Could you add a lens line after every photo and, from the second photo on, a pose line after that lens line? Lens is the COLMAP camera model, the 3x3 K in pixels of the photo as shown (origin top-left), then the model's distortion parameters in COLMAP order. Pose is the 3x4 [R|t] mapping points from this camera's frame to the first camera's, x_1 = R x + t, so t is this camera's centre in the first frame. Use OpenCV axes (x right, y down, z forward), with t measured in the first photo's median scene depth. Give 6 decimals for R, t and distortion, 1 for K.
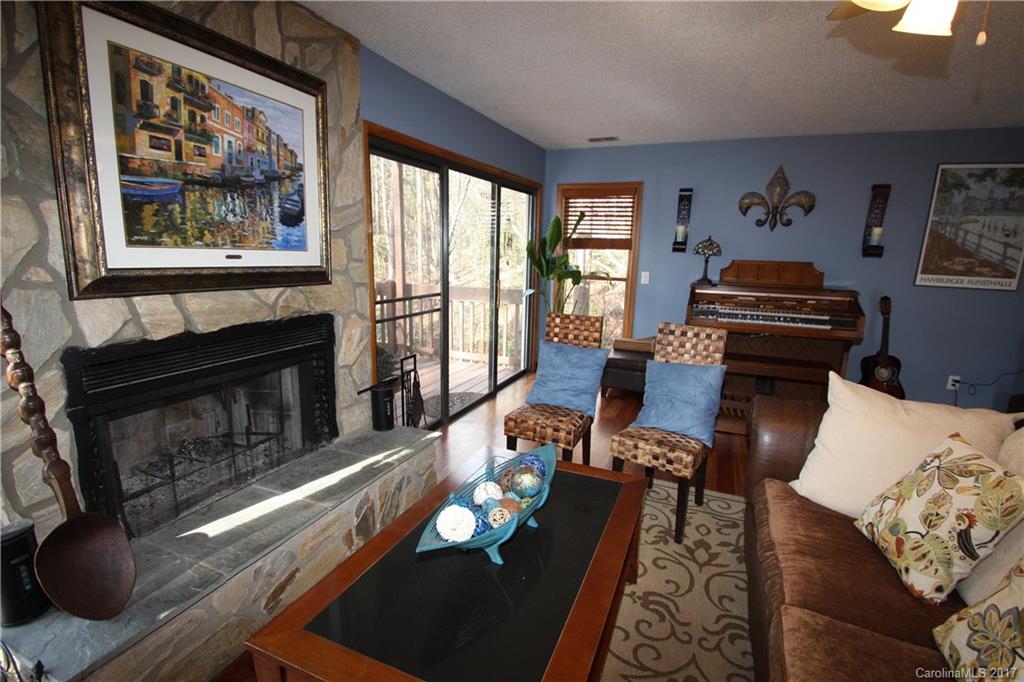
lens RADIAL K [[479.5, 0, 516.2], [0, 479.5, 350.8], [0, 0, 1]] dist [0.009452, -0.015034]
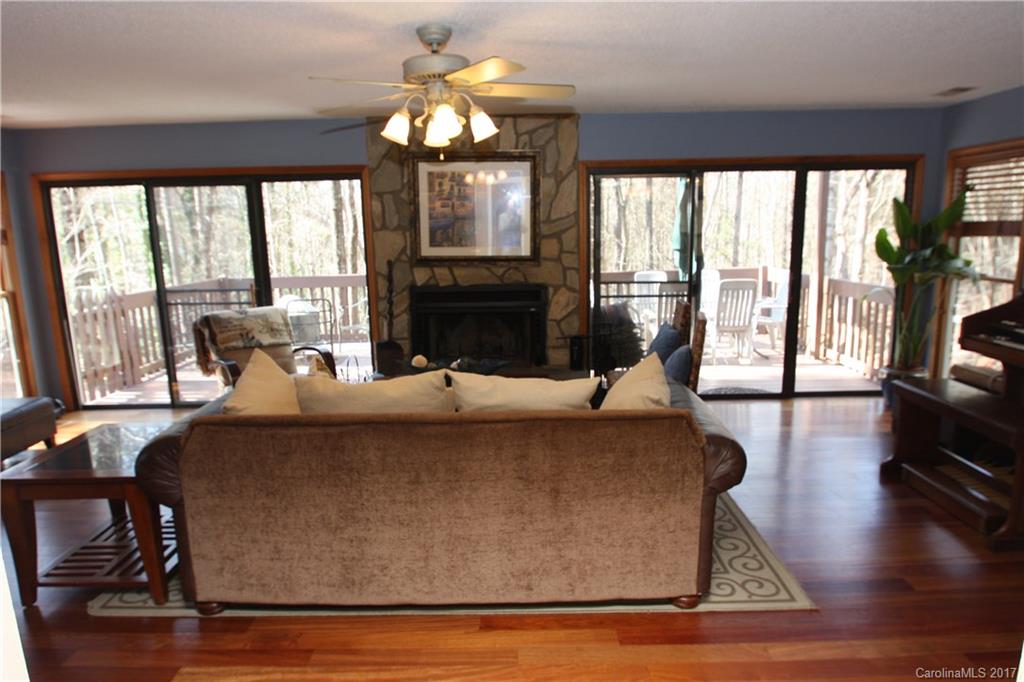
lens RADIAL K [[623.1, 0, 512.0], [0, 623.1, 341.0], [0, 0, 1]] dist [-0.026846, -0.000180]
pose [[0.371974, 0.133649, -0.918571, 1.443944], [-0.169134, 0.982773, 0.074500, -0.029110], [0.912704, 0.127649, 0.388171, 0.105947]]
